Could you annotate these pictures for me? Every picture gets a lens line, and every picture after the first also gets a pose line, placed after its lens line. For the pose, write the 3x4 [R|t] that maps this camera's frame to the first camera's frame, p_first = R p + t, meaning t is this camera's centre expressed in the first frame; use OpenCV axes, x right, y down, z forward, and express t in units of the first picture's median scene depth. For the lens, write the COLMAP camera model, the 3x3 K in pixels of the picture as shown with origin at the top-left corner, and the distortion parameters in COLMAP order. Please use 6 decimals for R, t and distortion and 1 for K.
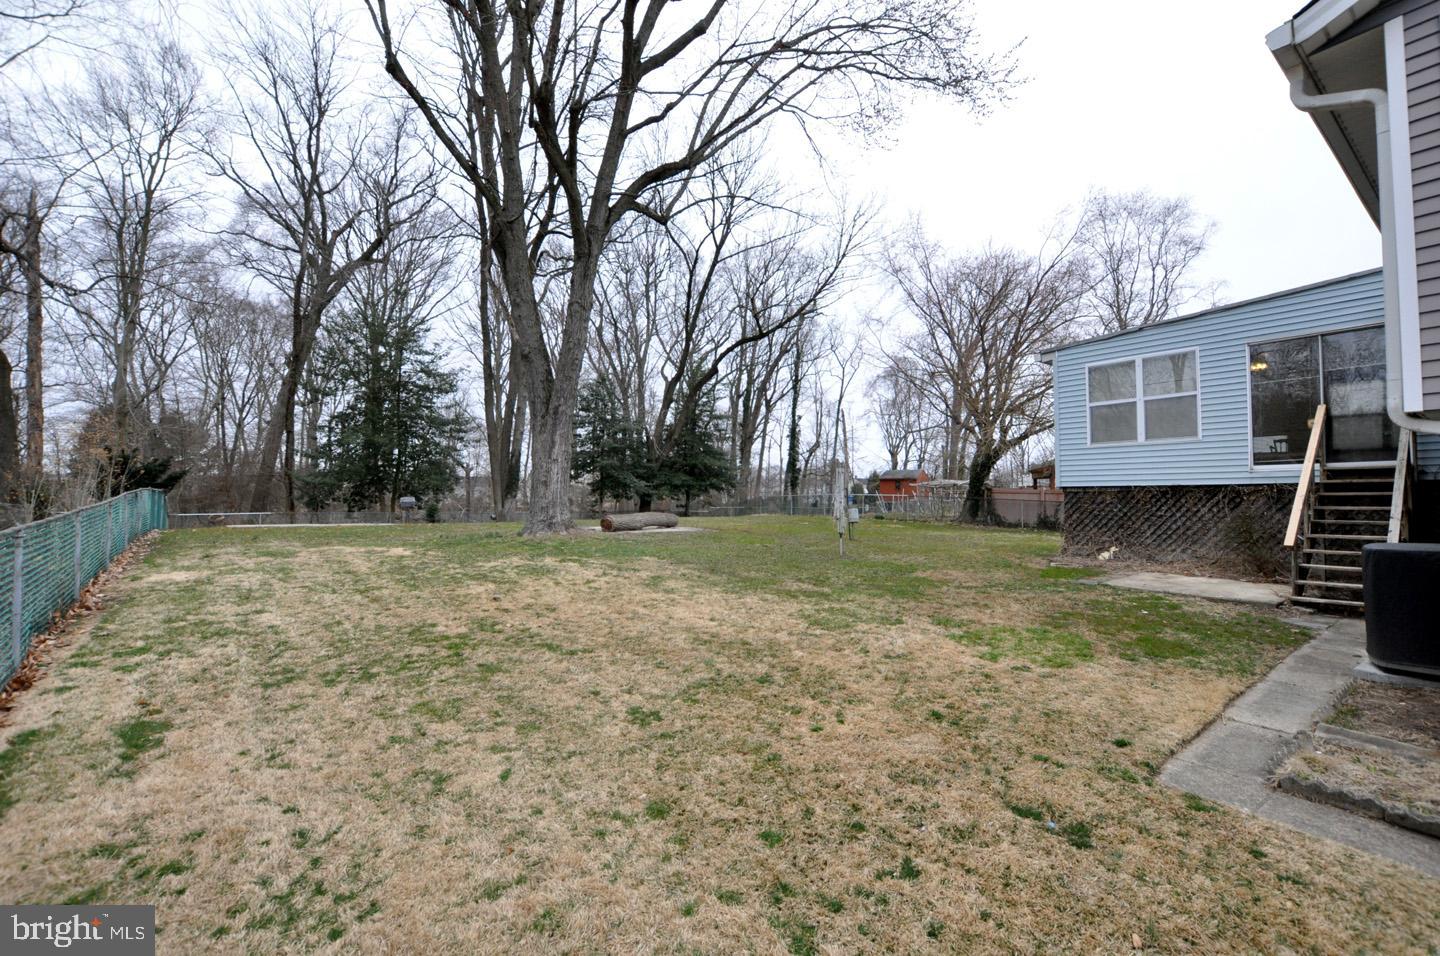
lens RADIAL K [[635.2, 0, 720.0], [0, 635.2, 478.0], [0, 0, 1]] dist [-0.035000, 0.003251]
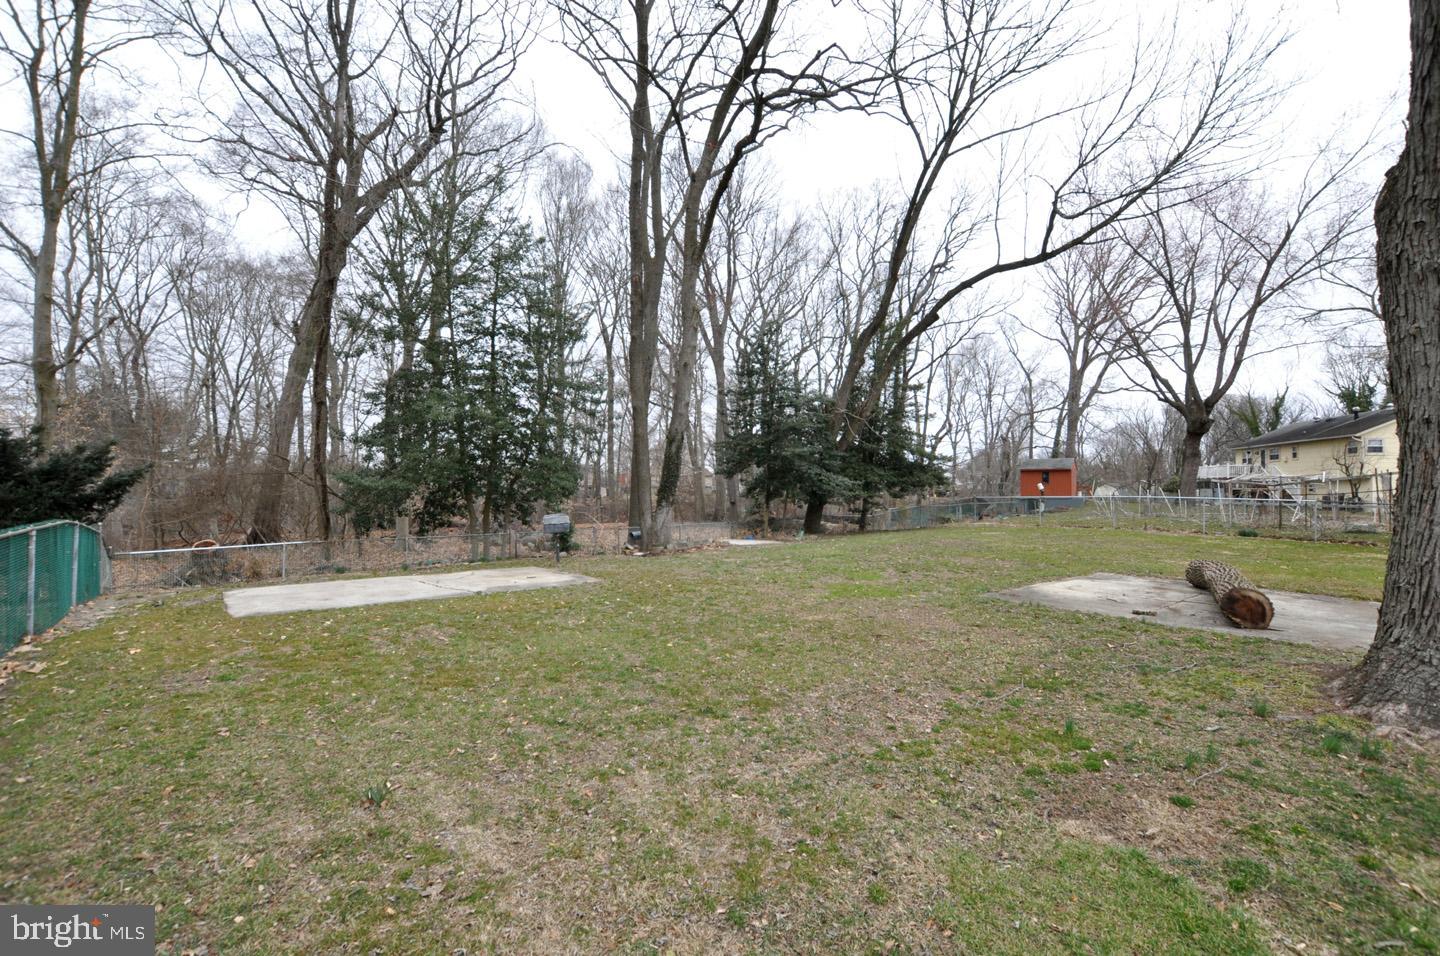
lens RADIAL K [[635.2, 0, 720.0], [0, 635.2, 478.0], [0, 0, 1]] dist [-0.035000, 0.003251]
pose [[0.999960, -0.005598, 0.006957, -0.132325], [0.005476, 0.999833, 0.017421, -0.003728], [-0.007053, -0.017382, 0.999824, 0.167376]]
